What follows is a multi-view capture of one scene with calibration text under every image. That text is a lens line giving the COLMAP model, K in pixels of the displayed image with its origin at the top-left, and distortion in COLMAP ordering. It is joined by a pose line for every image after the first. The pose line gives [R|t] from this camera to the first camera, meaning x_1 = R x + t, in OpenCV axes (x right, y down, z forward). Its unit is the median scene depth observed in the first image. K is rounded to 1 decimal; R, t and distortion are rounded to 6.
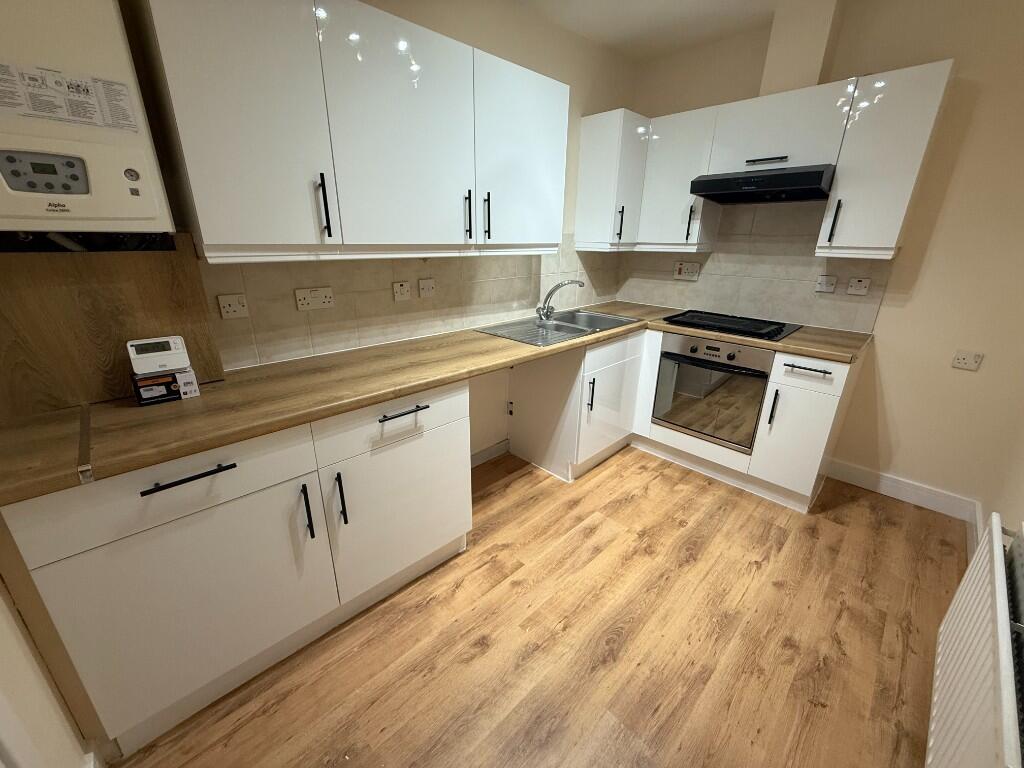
lens RADIAL K [[408.3, 0, 509.6], [0, 408.3, 384.0], [0, 0, 1]] dist [-0.000125, -0.000109]
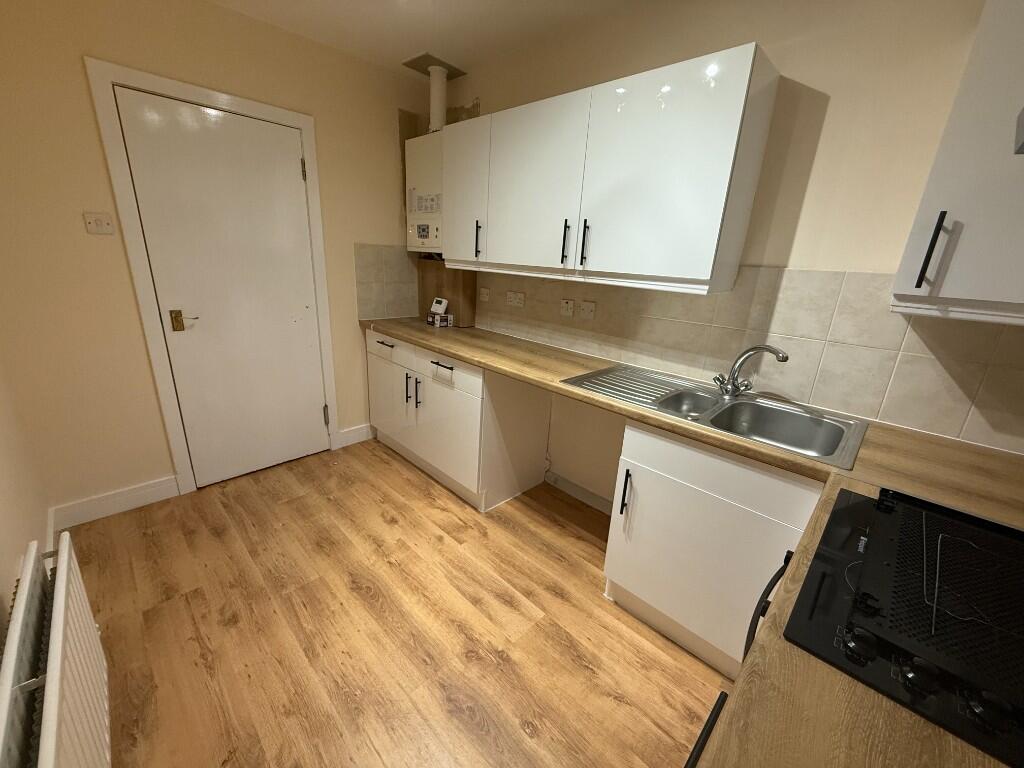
lens RADIAL K [[408.3, 0, 509.6], [0, 408.3, 384.0], [0, 0, 1]] dist [-0.000125, -0.000109]
pose [[0.022376, 0.294521, -0.955383, 1.115683], [-0.389678, 0.882611, 0.262961, -0.333782], [0.920679, 0.366408, 0.134518, 0.924102]]
